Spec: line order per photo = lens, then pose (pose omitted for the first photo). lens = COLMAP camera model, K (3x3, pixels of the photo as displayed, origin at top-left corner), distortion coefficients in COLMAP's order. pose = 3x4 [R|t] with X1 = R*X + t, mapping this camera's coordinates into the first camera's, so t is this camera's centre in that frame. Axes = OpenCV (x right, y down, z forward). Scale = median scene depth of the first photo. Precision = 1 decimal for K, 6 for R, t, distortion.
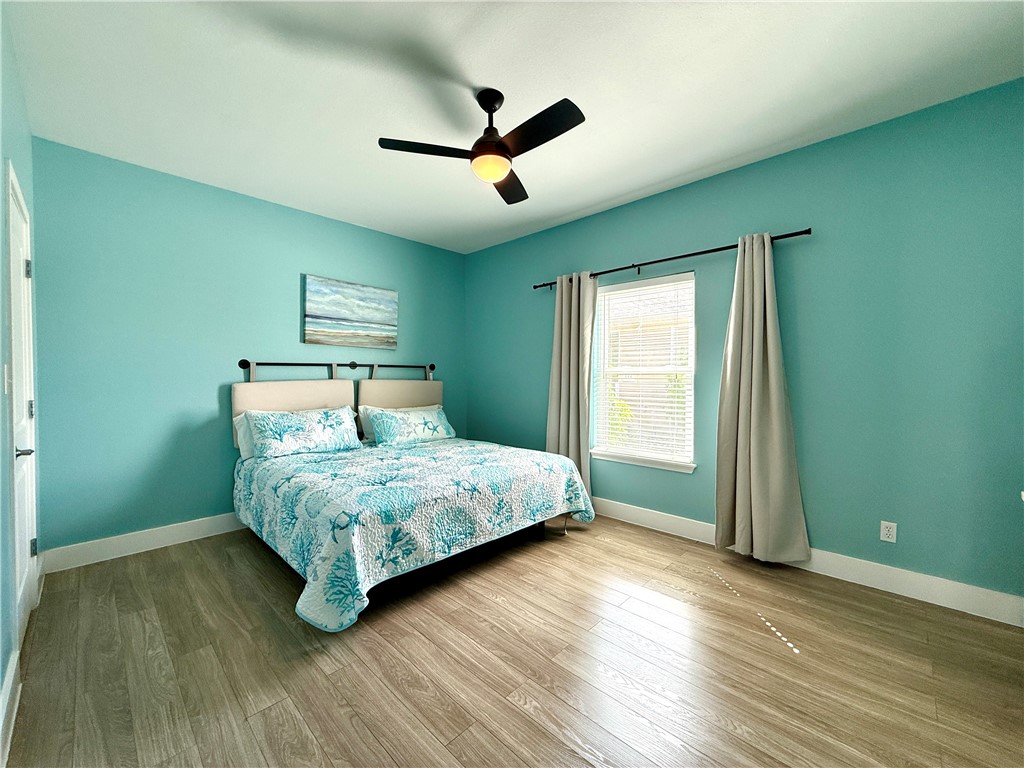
lens RADIAL K [[410.9, 0, 511.0], [0, 410.9, 384.0], [0, 0, 1]] dist [0.000557, -0.000486]
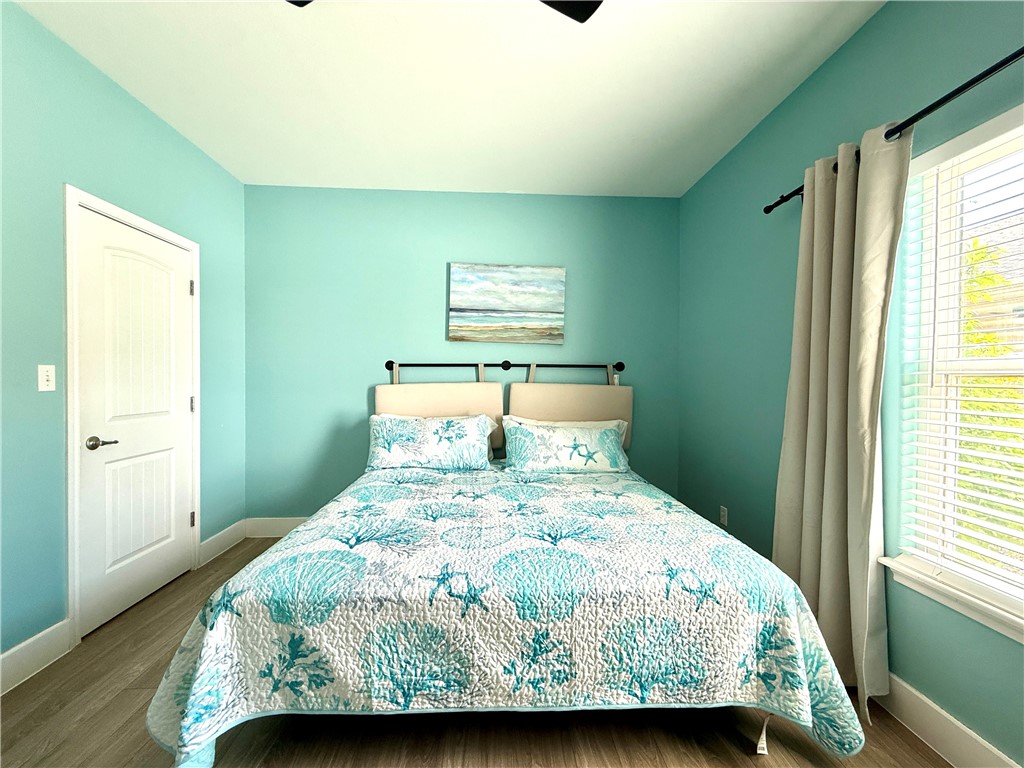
lens RADIAL K [[410.9, 0, 511.0], [0, 410.9, 384.0], [0, 0, 1]] dist [0.000557, -0.000486]
pose [[0.731668, 0.013644, -0.681524, 0.216837], [-0.019185, 0.999816, -0.000580, -0.009465], [0.681391, 0.013499, 0.731795, 0.483881]]
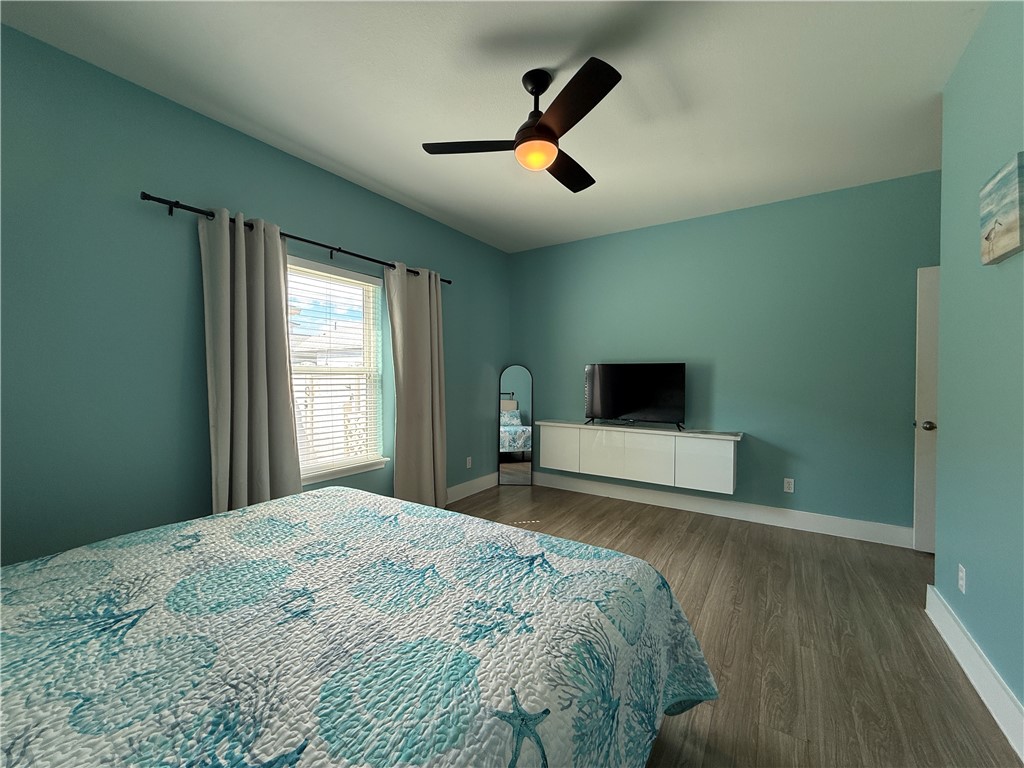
lens RADIAL K [[410.9, 0, 511.0], [0, 410.9, 384.0], [0, 0, 1]] dist [0.000557, -0.000486]
pose [[-0.187149, -0.019933, 0.982129, -0.627537], [0.012935, 0.999657, 0.022754, -0.017970], [-0.982246, 0.016963, -0.186827, 0.805627]]
